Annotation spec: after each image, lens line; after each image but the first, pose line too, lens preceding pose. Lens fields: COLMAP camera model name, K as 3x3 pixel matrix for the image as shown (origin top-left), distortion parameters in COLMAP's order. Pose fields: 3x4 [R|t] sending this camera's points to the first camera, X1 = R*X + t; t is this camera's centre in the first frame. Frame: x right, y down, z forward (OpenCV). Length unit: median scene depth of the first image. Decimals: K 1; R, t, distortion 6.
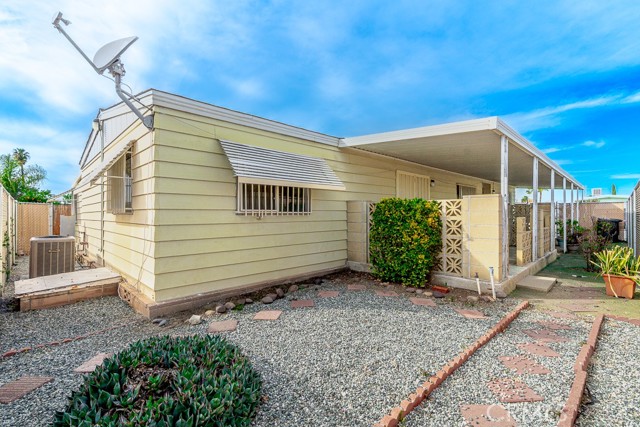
lens RADIAL K [[298.0, 0, 320.2], [0, 298.0, 210.9], [0, 0, 1]] dist [0.000071, 0.001046]
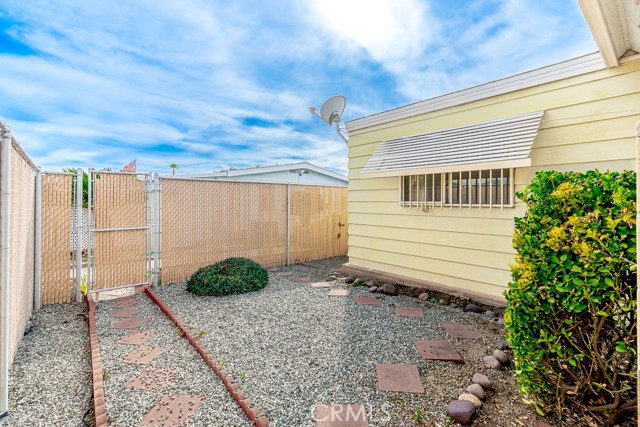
lens RADIAL K [[298.0, 0, 321.6], [0, 298.0, 201.0], [0, 0, 1]] dist [0.000071, 0.001046]
pose [[-0.051004, 0.004473, -0.998688, 0.740727], [-0.000146, 0.999990, 0.004486, -0.010246], [0.998698, 0.000375, -0.051002, 0.744896]]
